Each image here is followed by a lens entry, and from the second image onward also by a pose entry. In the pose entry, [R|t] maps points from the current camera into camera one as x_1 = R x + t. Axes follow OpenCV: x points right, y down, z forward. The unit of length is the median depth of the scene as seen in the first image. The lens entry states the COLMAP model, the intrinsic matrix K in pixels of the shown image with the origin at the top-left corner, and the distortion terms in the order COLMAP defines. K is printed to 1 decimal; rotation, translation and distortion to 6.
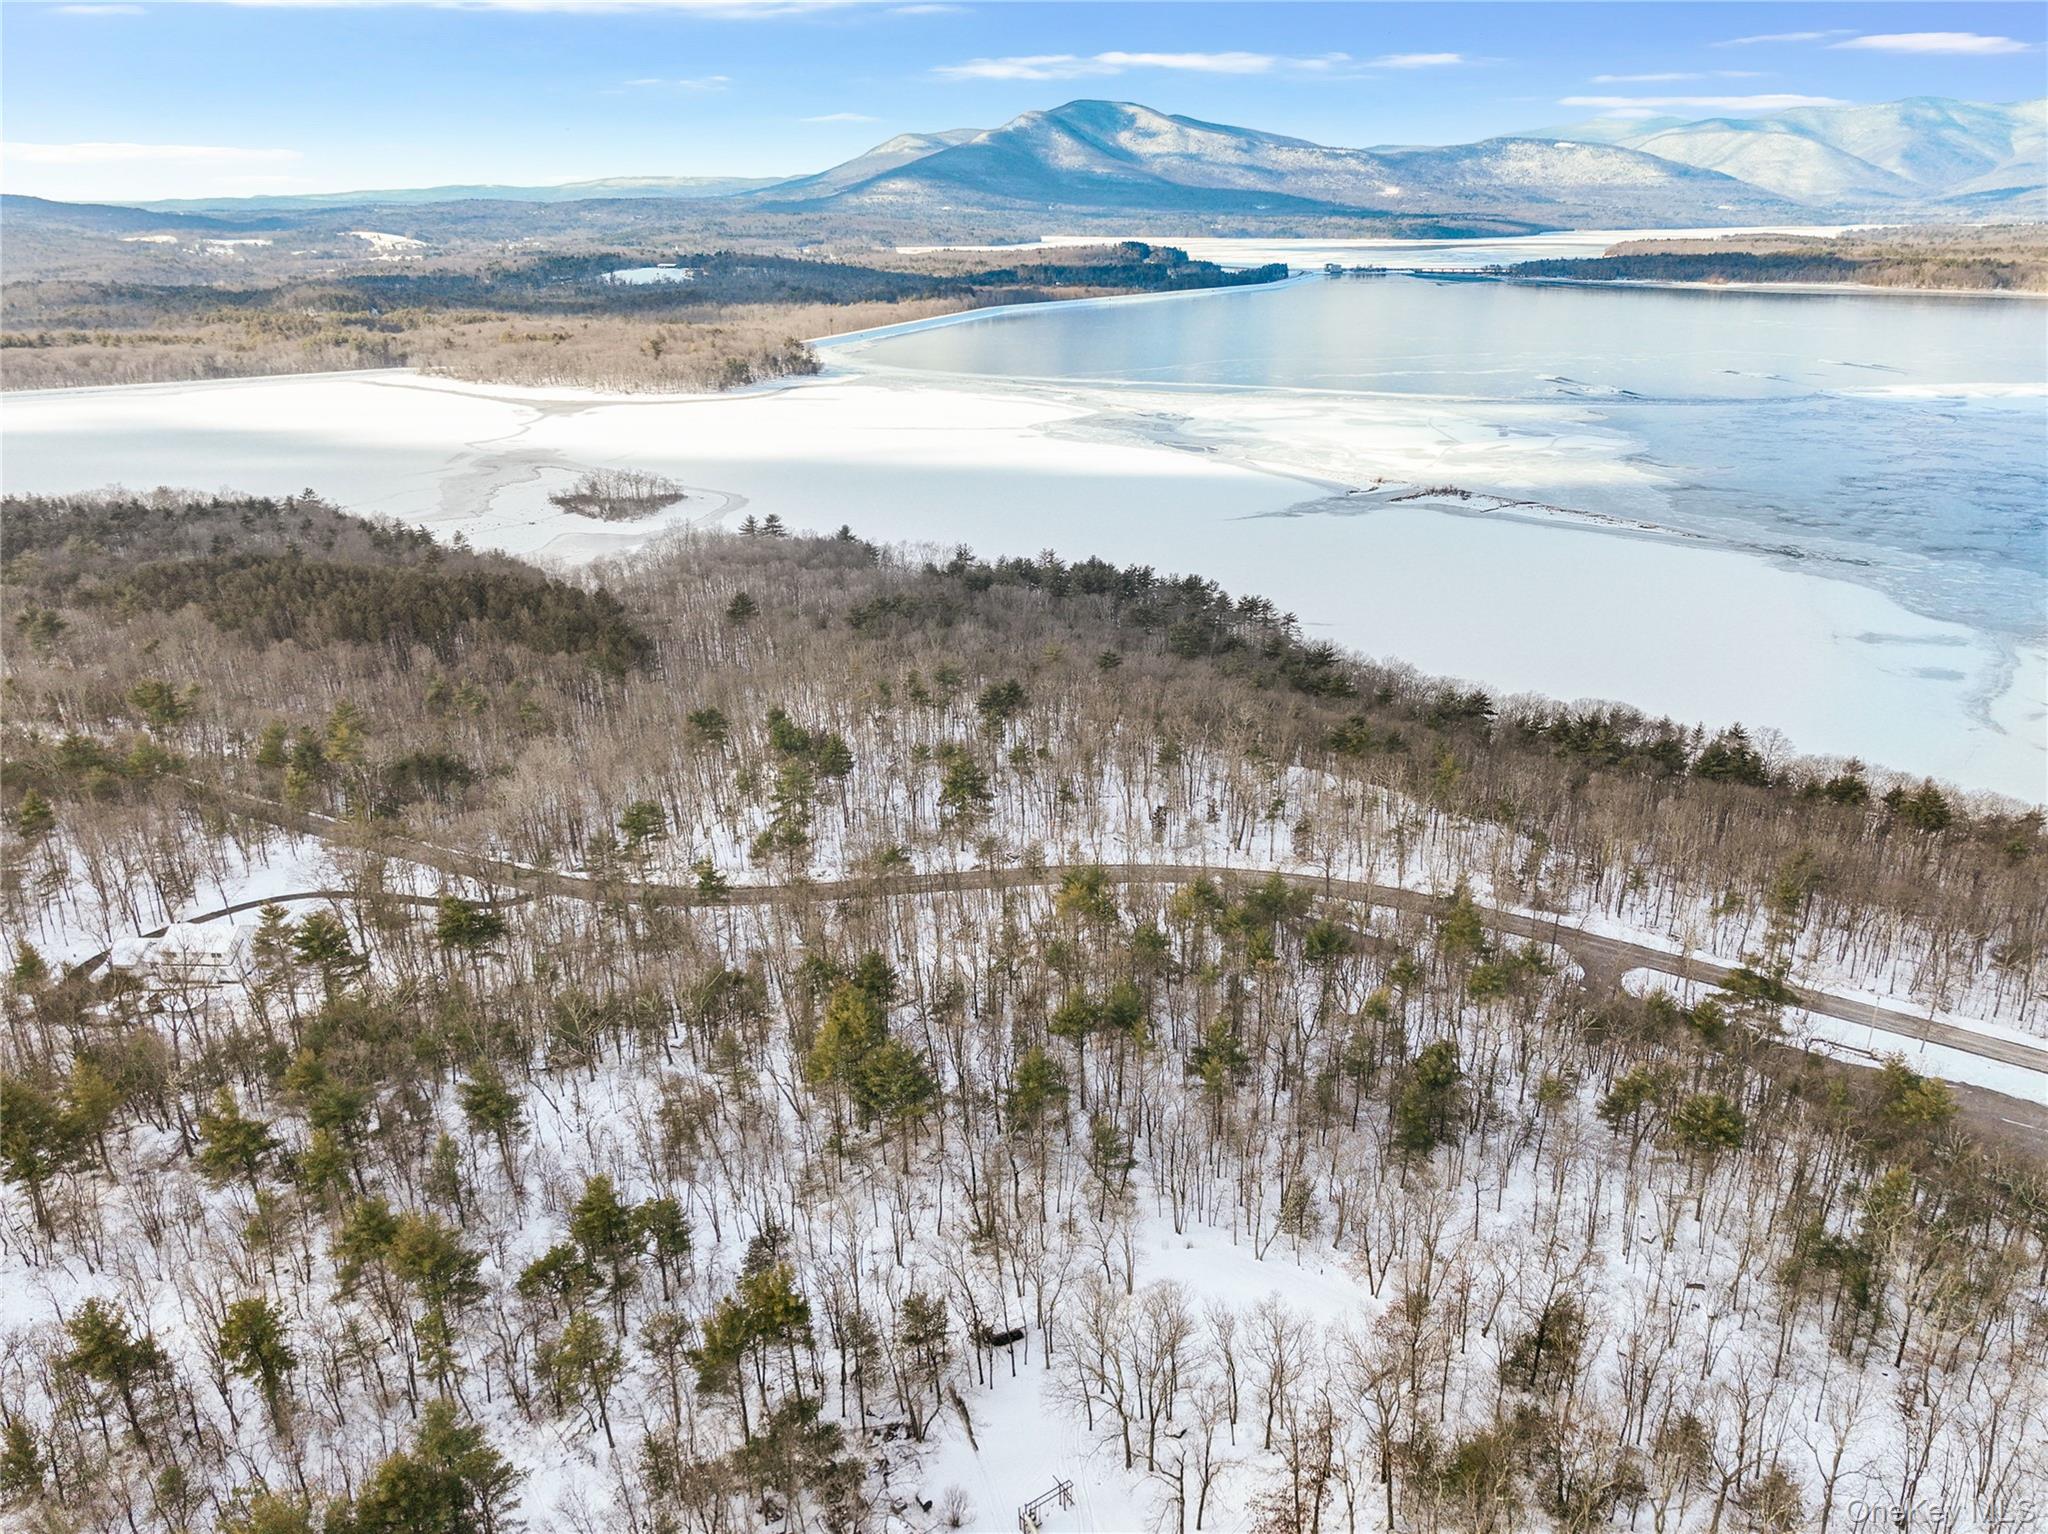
lens RADIAL K [[1426.2, 0, 1021.7], [0, 1426.2, 764.8], [0, 0, 1]] dist [-0.000817, 0.008983]
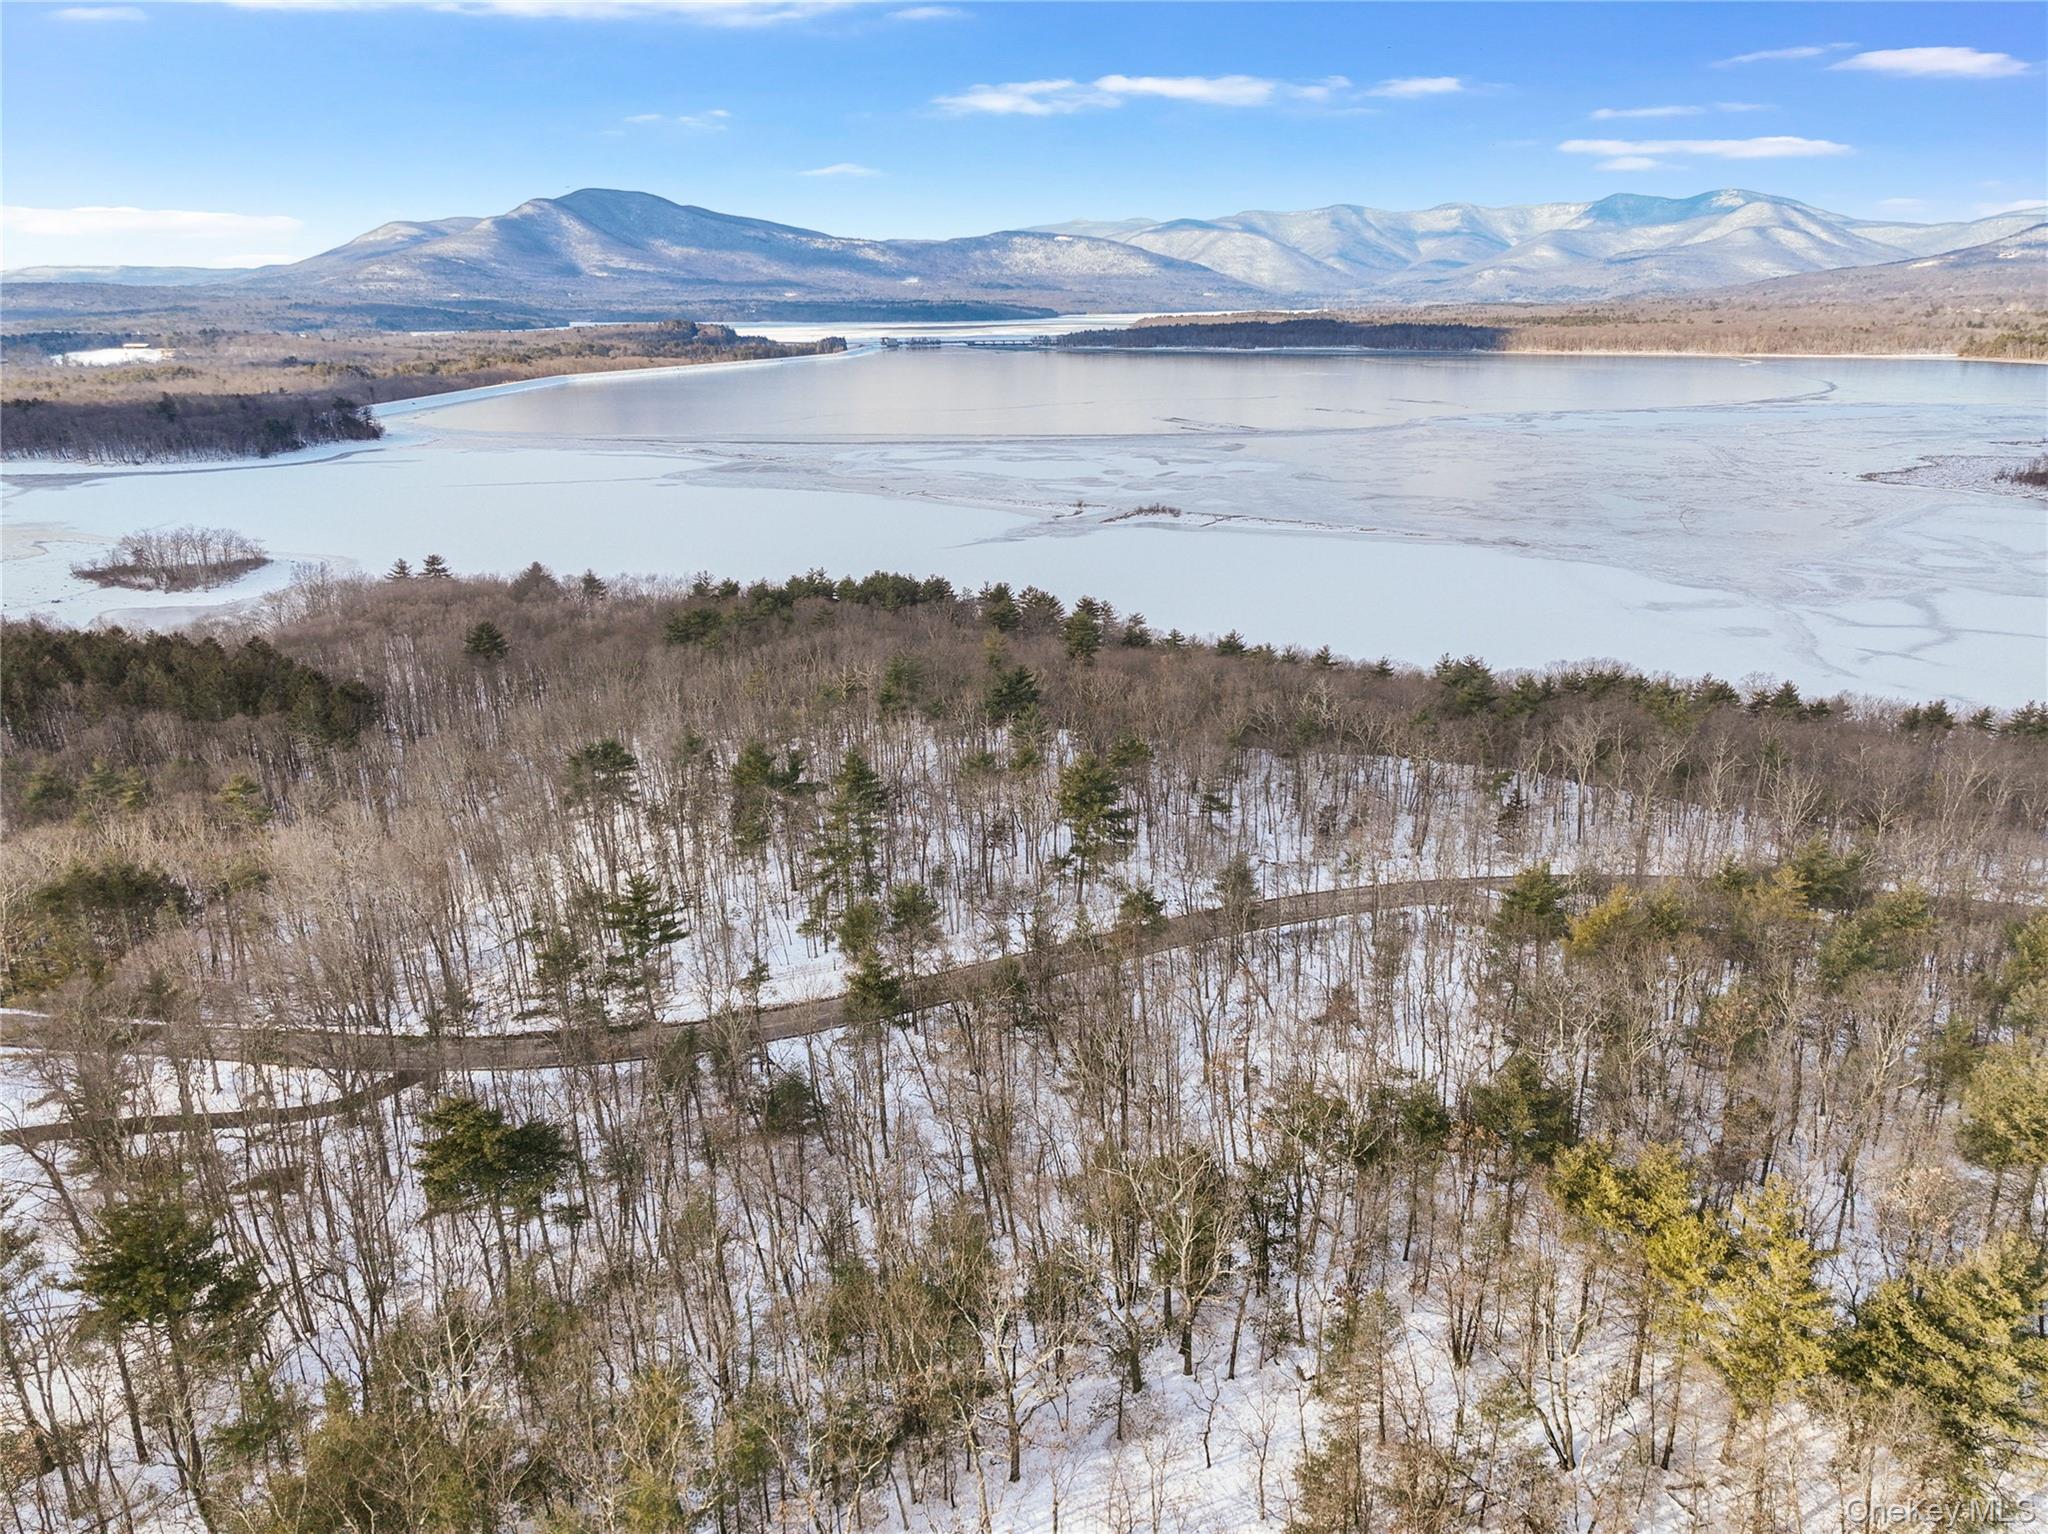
lens RADIAL K [[1426.2, 0, 1026.7], [0, 1426.2, 770.4], [0, 0, 1]] dist [-0.000817, 0.008983]
pose [[0.948975, -0.099365, 0.299287, -0.086162], [0.115638, 0.992598, -0.037117, 0.006798], [-0.293383, 0.069833, 0.953441, 0.125874]]
